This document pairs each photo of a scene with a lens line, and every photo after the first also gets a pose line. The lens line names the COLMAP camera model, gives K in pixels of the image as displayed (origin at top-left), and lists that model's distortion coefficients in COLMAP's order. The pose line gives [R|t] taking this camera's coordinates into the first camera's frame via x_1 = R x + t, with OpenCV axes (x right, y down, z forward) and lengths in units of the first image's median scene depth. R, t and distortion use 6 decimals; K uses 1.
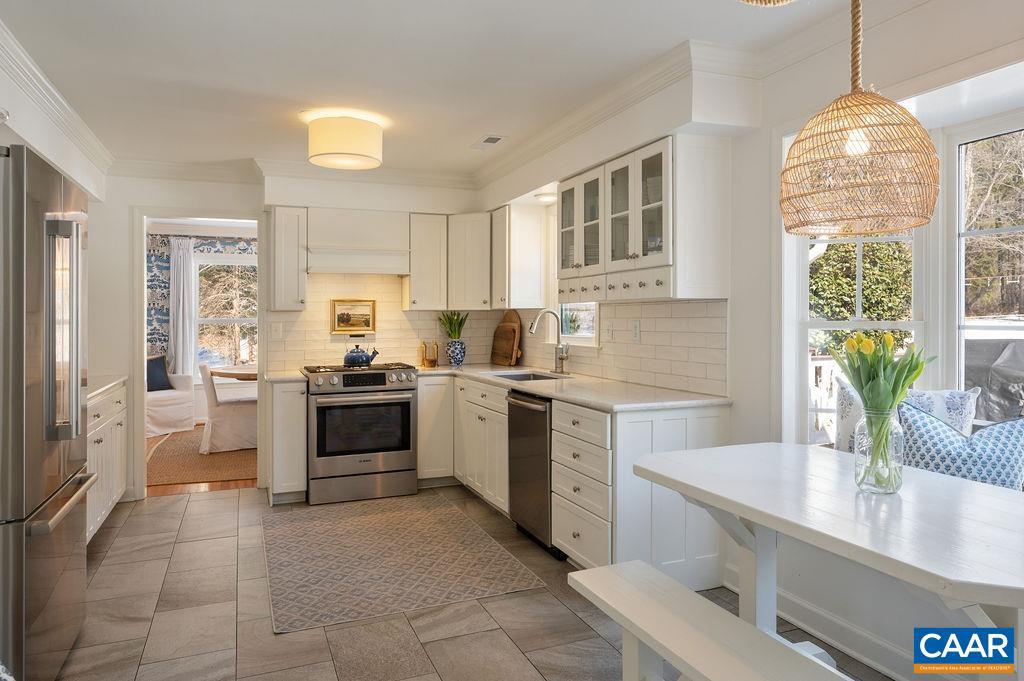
lens RADIAL K [[666.6, 0, 538.6], [0, 666.6, 308.8], [0, 0, 1]] dist [-0.012651, 0.011635]
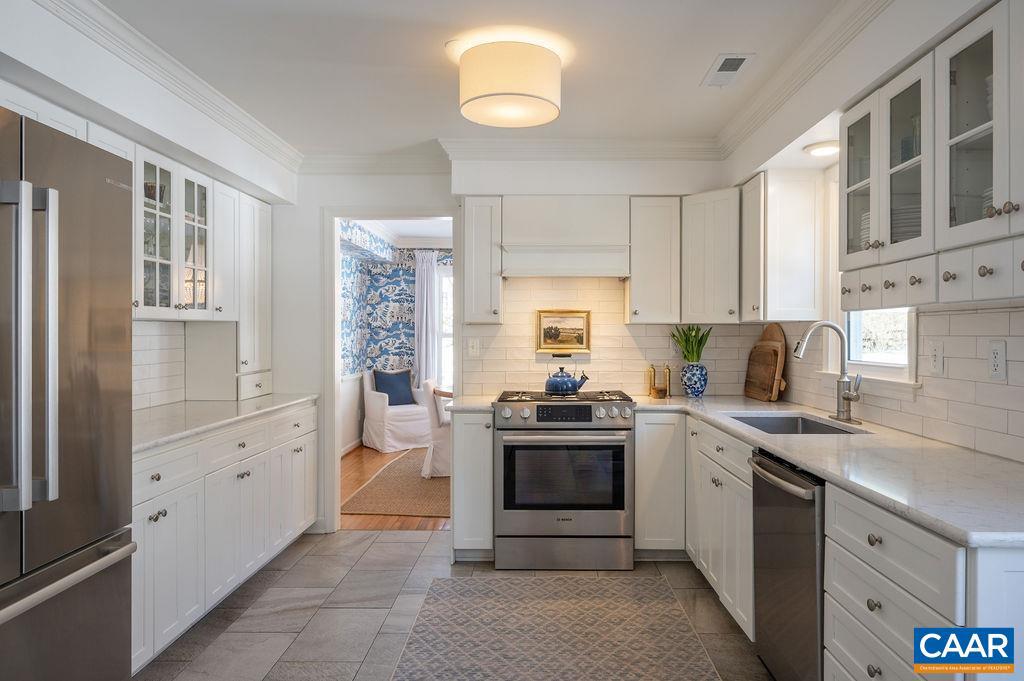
lens RADIAL K [[666.6, 0, 532.4], [0, 666.6, 323.9], [0, 0, 1]] dist [-0.012651, 0.011635]
pose [[0.914798, 0.001695, -0.403907, 0.015463], [-0.002359, 0.999997, -0.001147, 0.004707], [0.403904, 0.002002, 0.914799, 0.299154]]
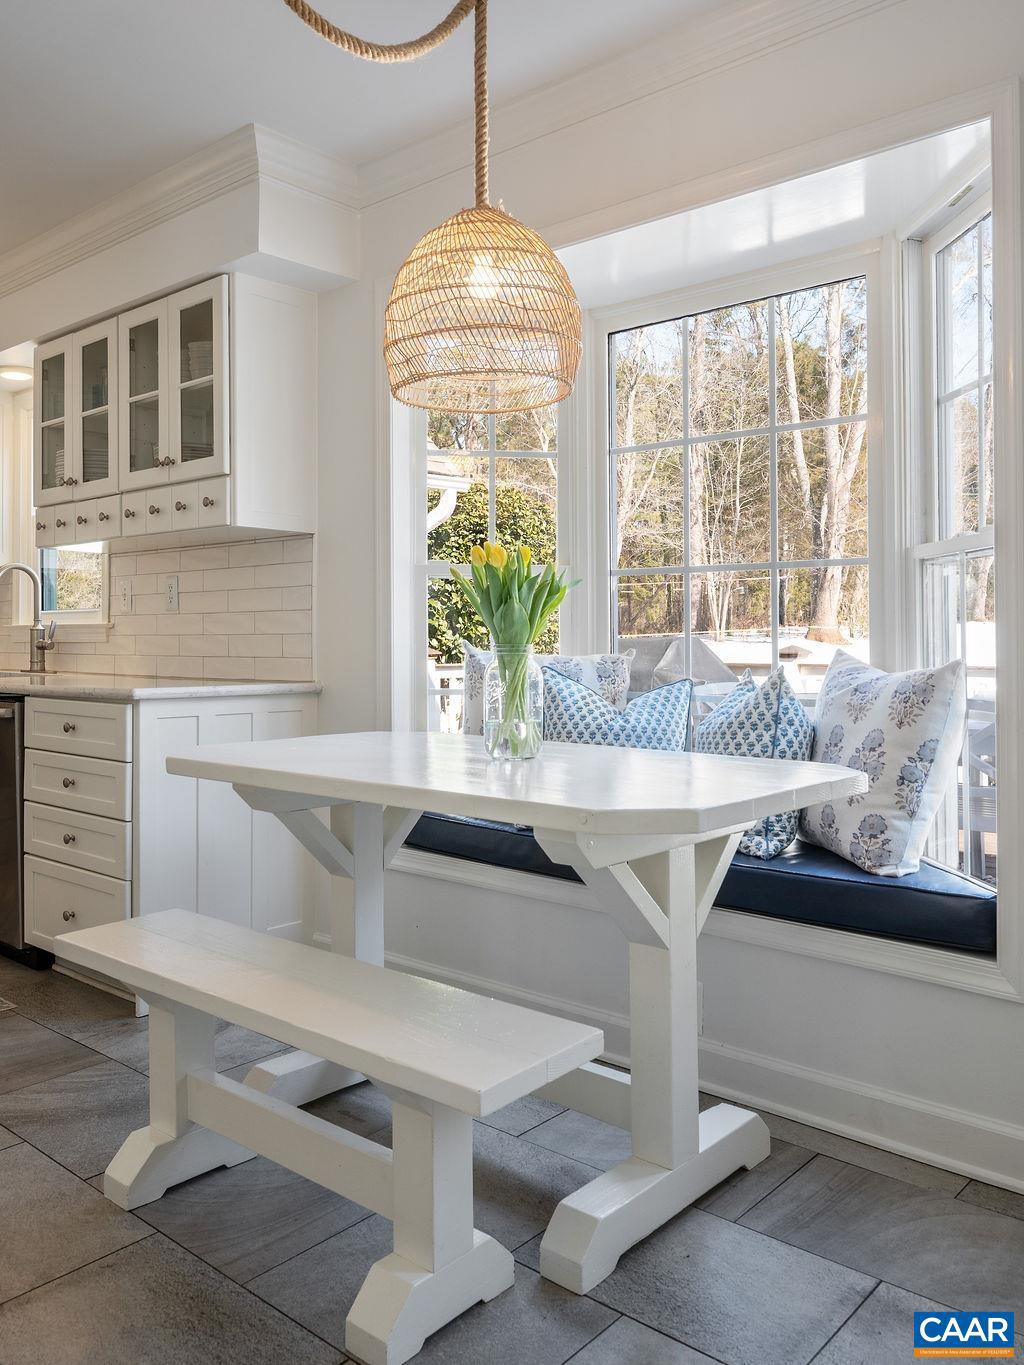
lens RADIAL K [[1040.2, 0, 497.5], [0, 1040.2, 600.3], [0, 0, 1]] dist [0.000534, 0.010881]
pose [[0.901478, -0.001132, 0.432823, -0.000919], [0.007542, 0.999886, -0.013092, 0.048650], [-0.432759, 0.015067, 0.901384, -0.013164]]
